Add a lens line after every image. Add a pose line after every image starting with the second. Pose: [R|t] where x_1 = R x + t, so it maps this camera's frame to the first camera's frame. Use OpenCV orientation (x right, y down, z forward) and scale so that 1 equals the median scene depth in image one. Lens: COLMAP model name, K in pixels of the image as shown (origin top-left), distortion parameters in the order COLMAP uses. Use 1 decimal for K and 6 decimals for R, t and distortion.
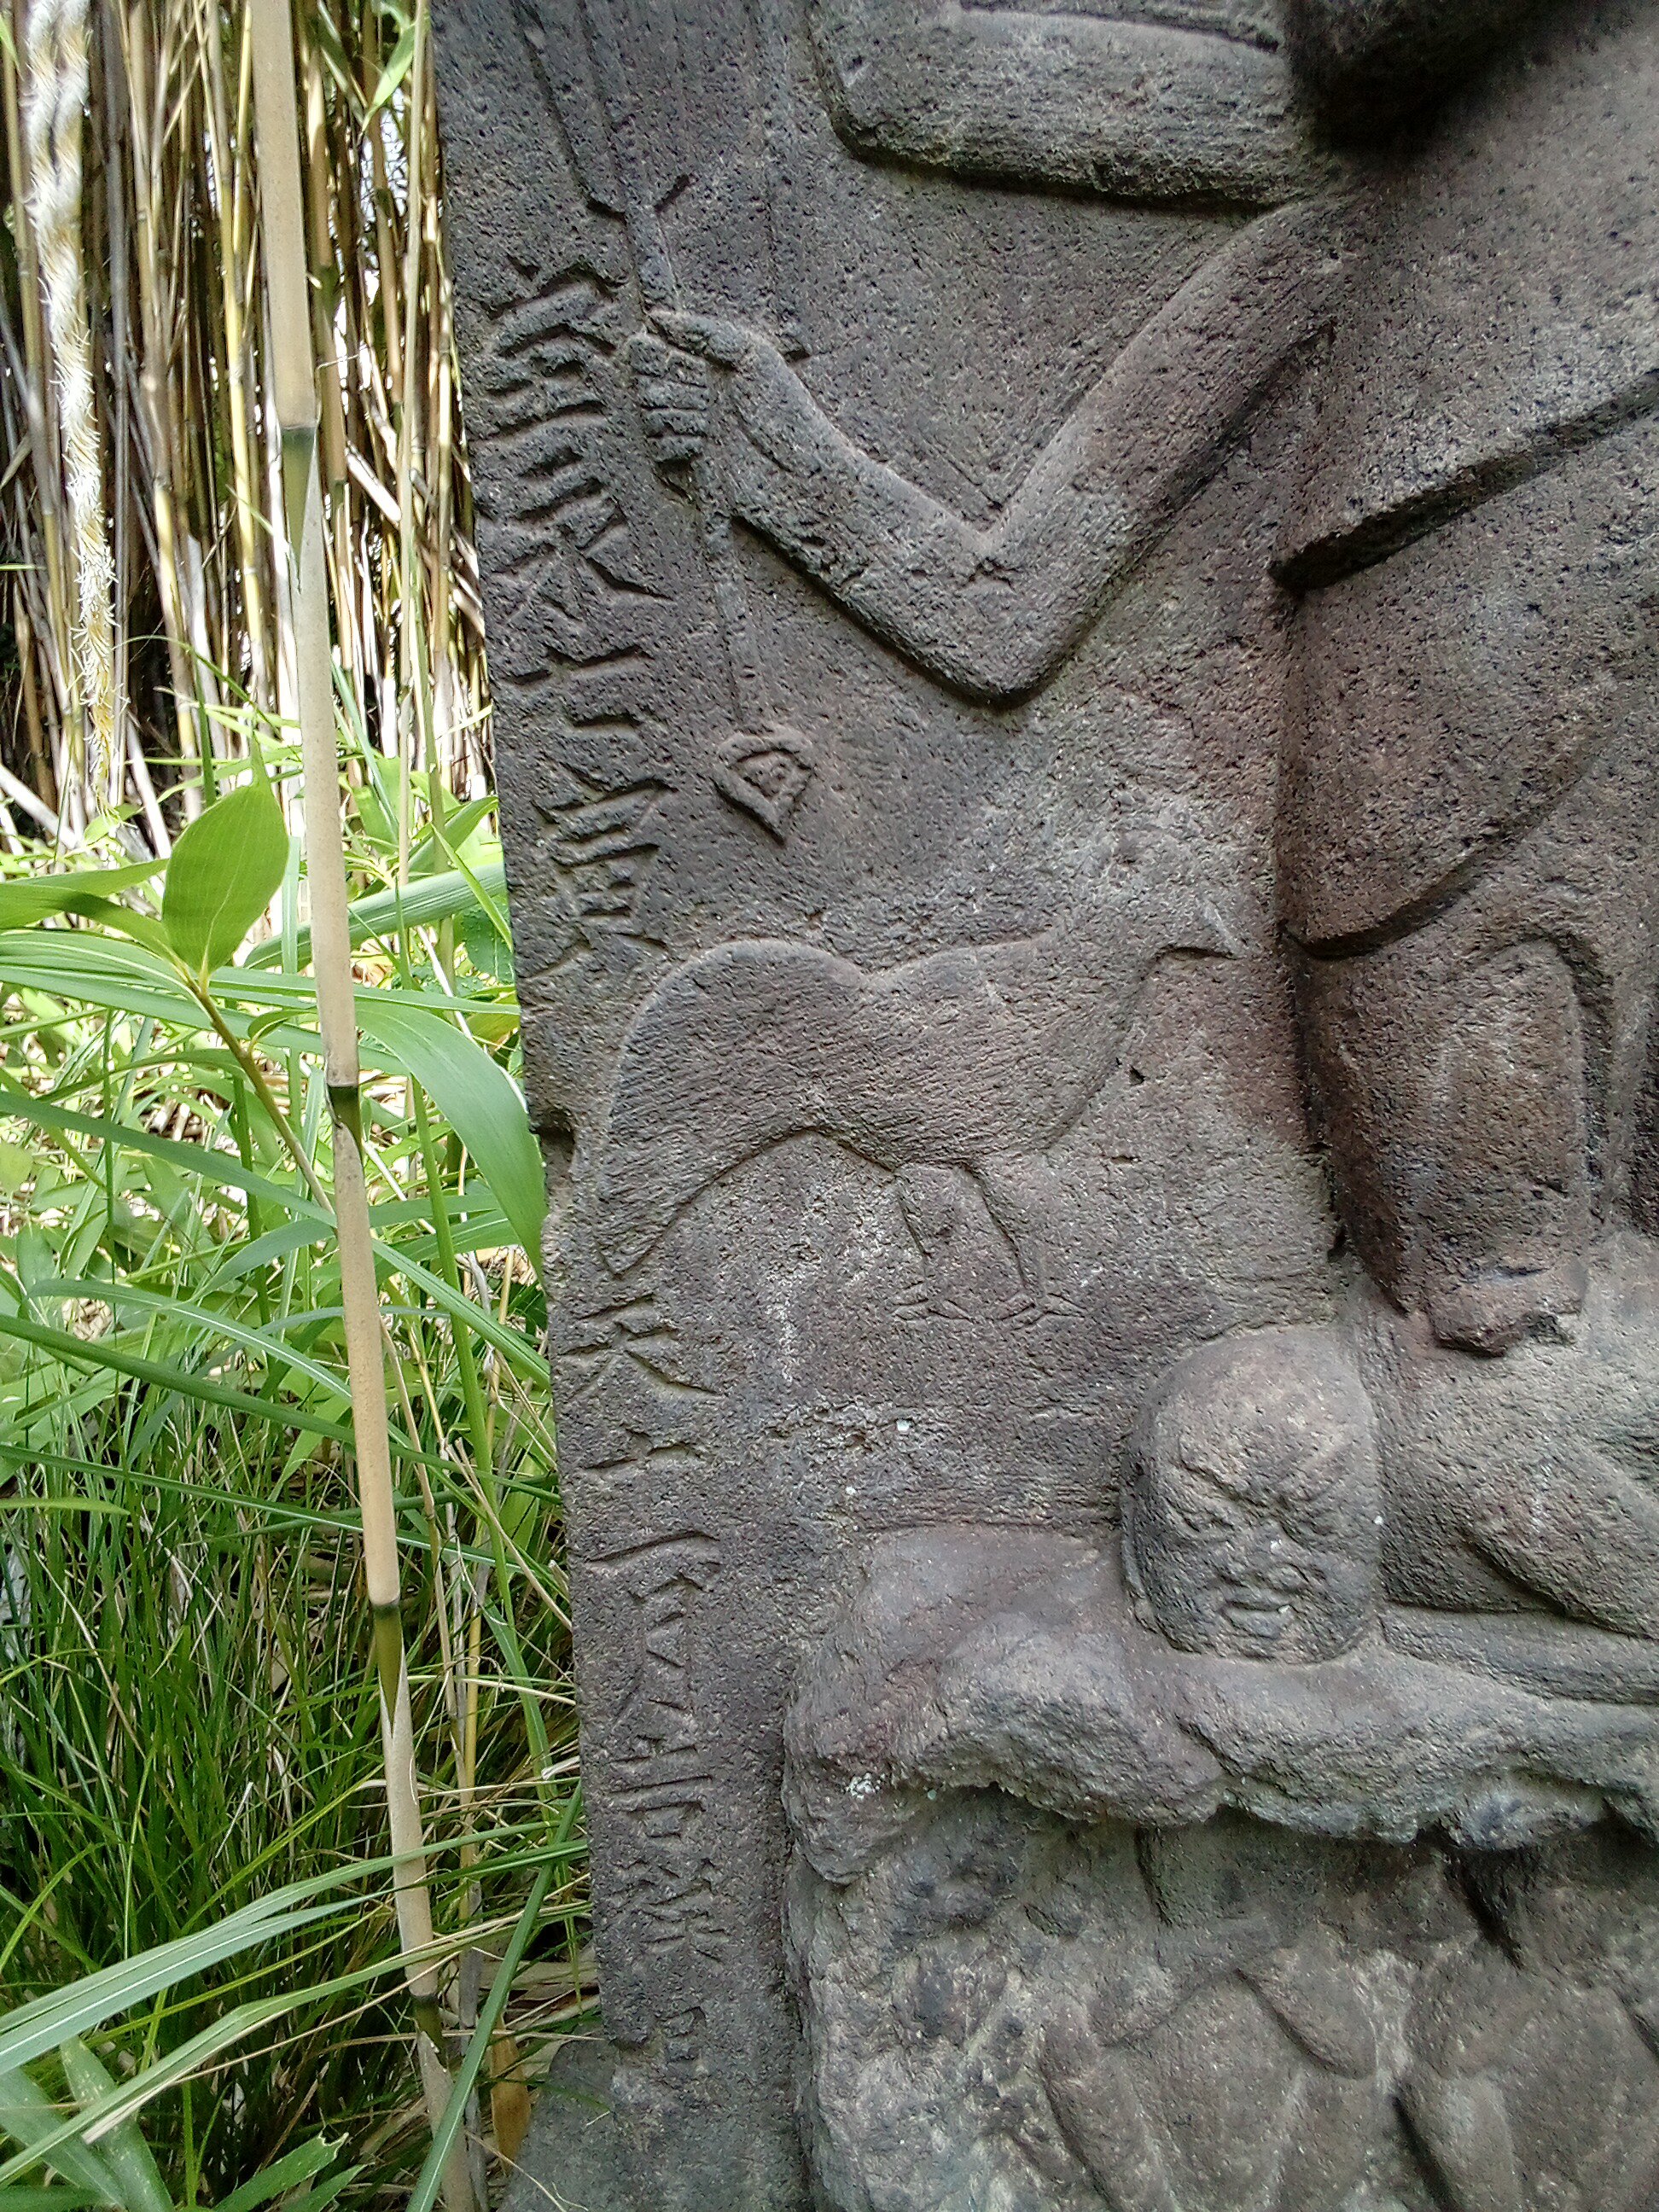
lens RADIAL K [[1823.8, 0, 832.7], [0, 1823.8, 1109.6], [0, 0, 1]] dist [0.034832, -0.036733]
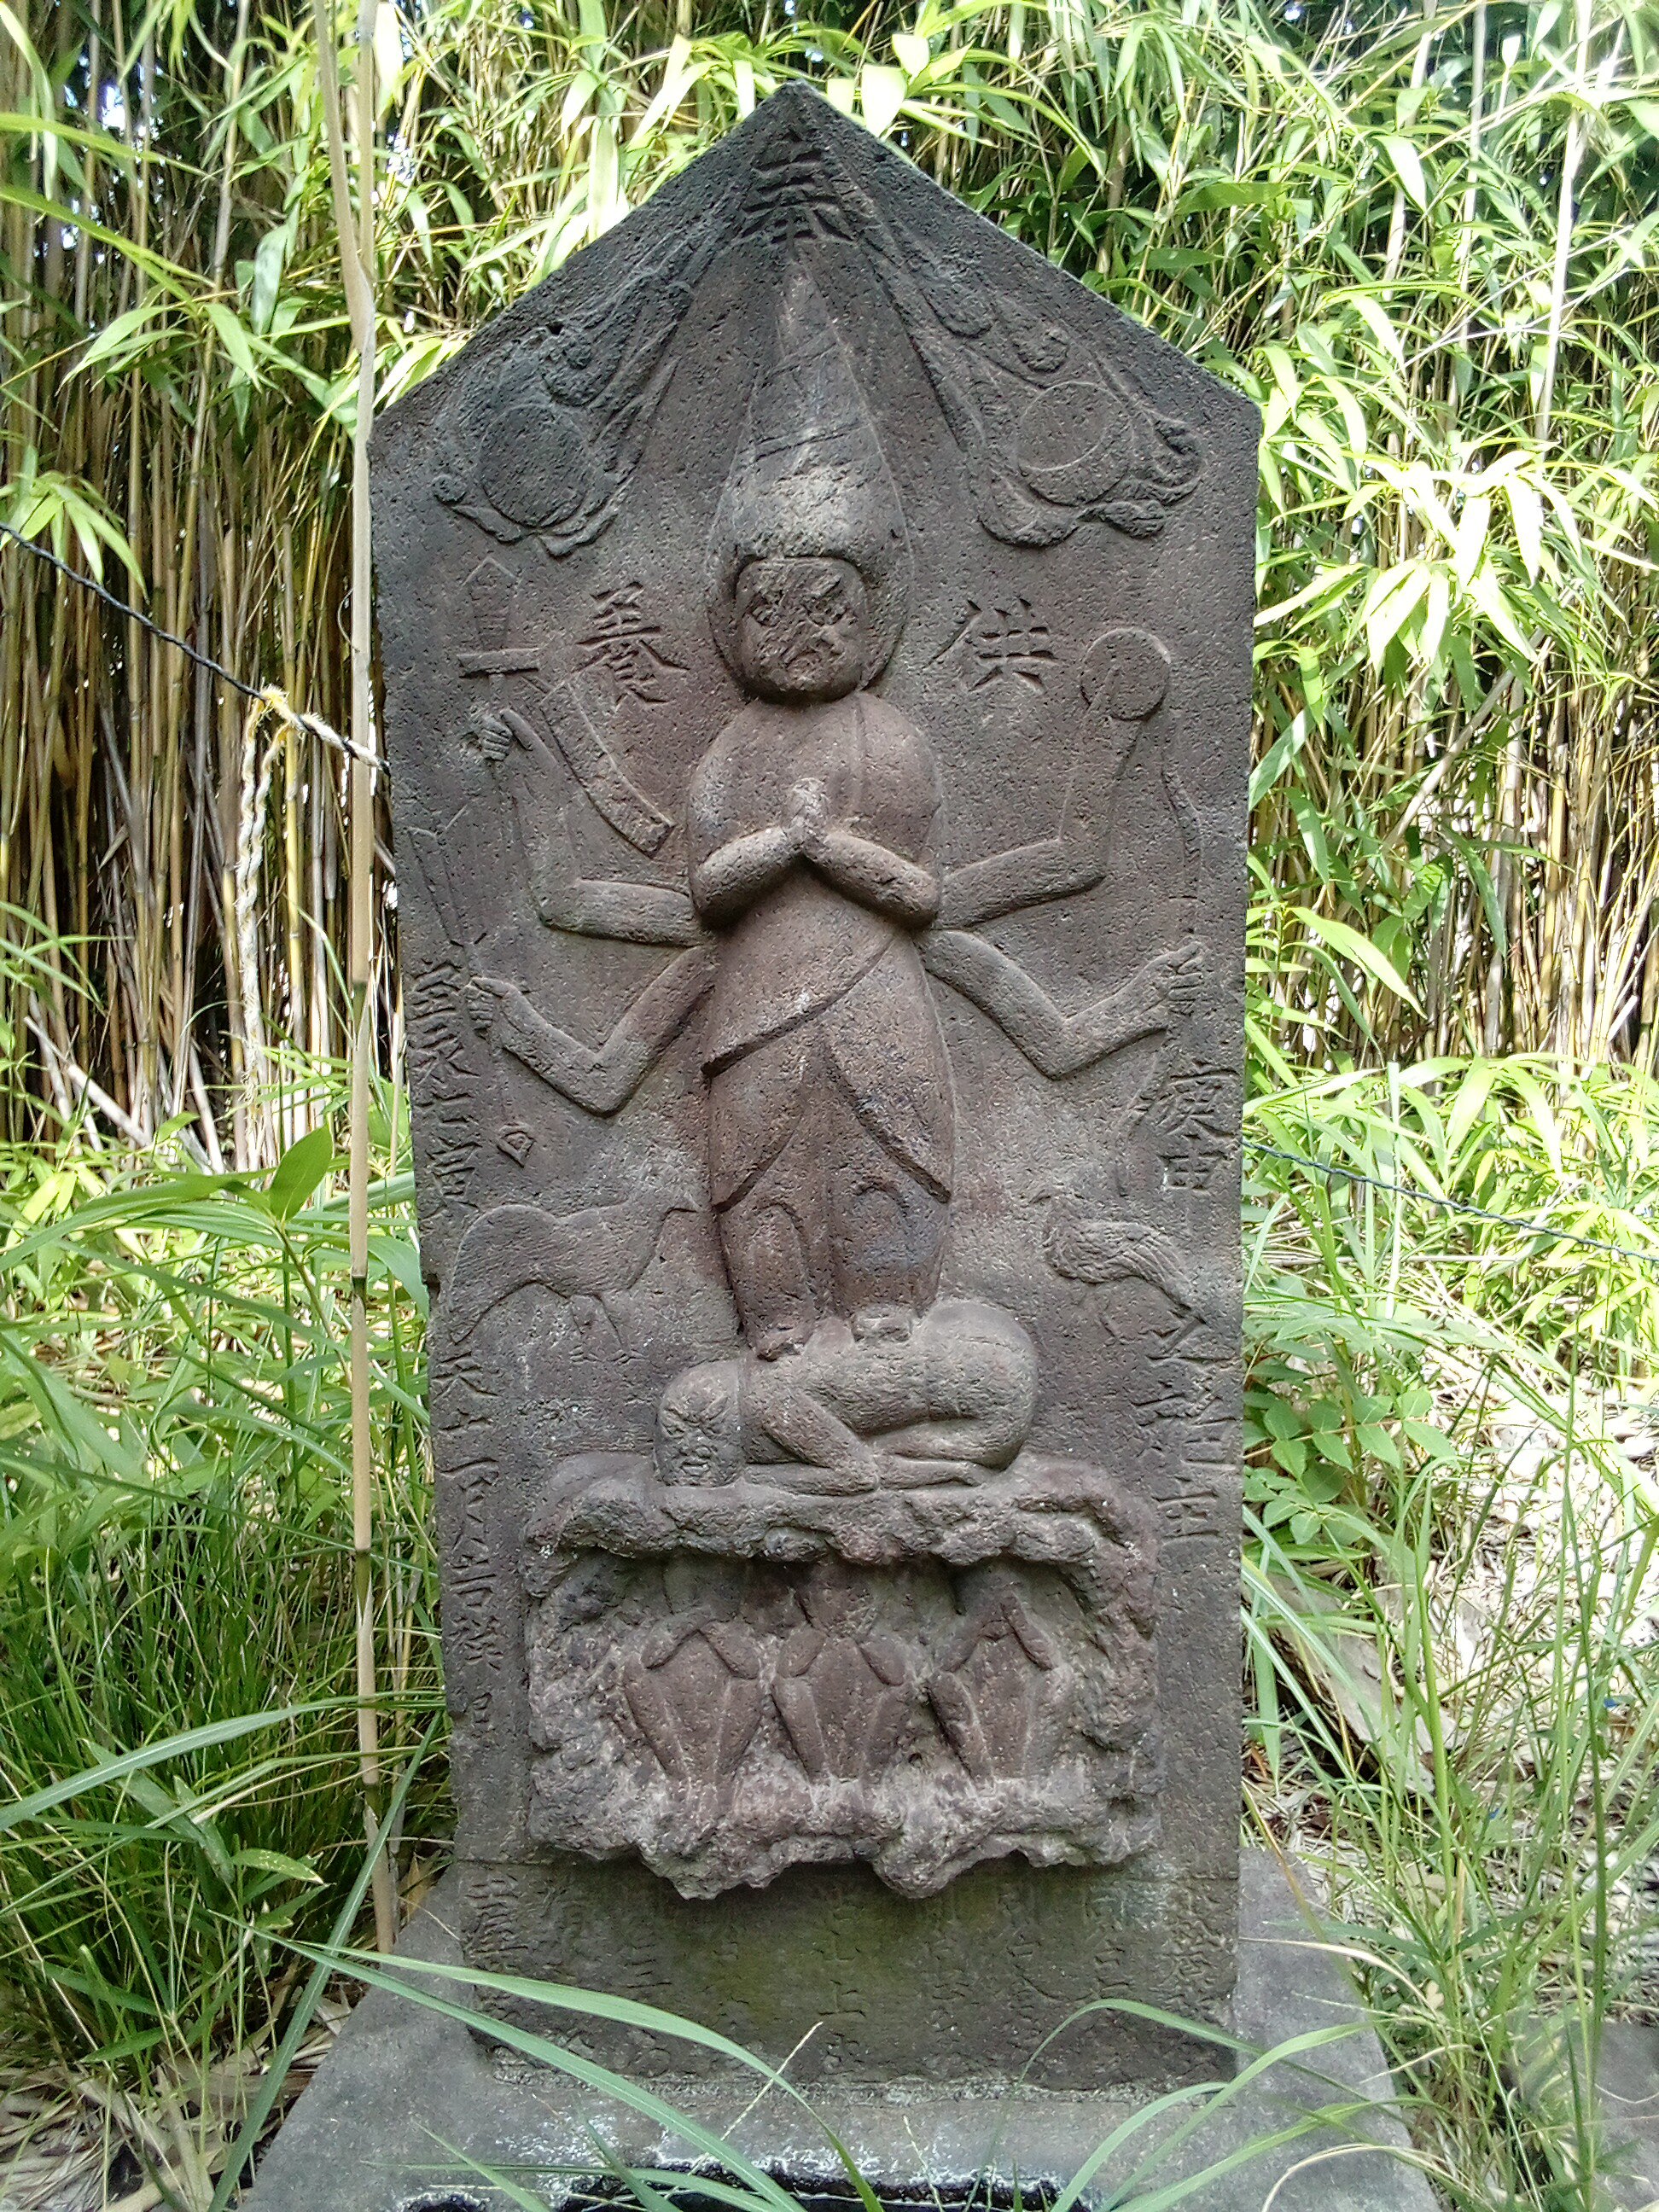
lens RADIAL K [[1823.8, 0, 827.0], [0, 1823.8, 1103.8], [0, 0, 1]] dist [0.034832, -0.036733]
pose [[0.999967, 0.004471, -0.006749, 0.421979], [-0.005488, 0.987259, -0.159028, 0.173768], [0.005952, 0.159060, 0.987251, -1.562925]]
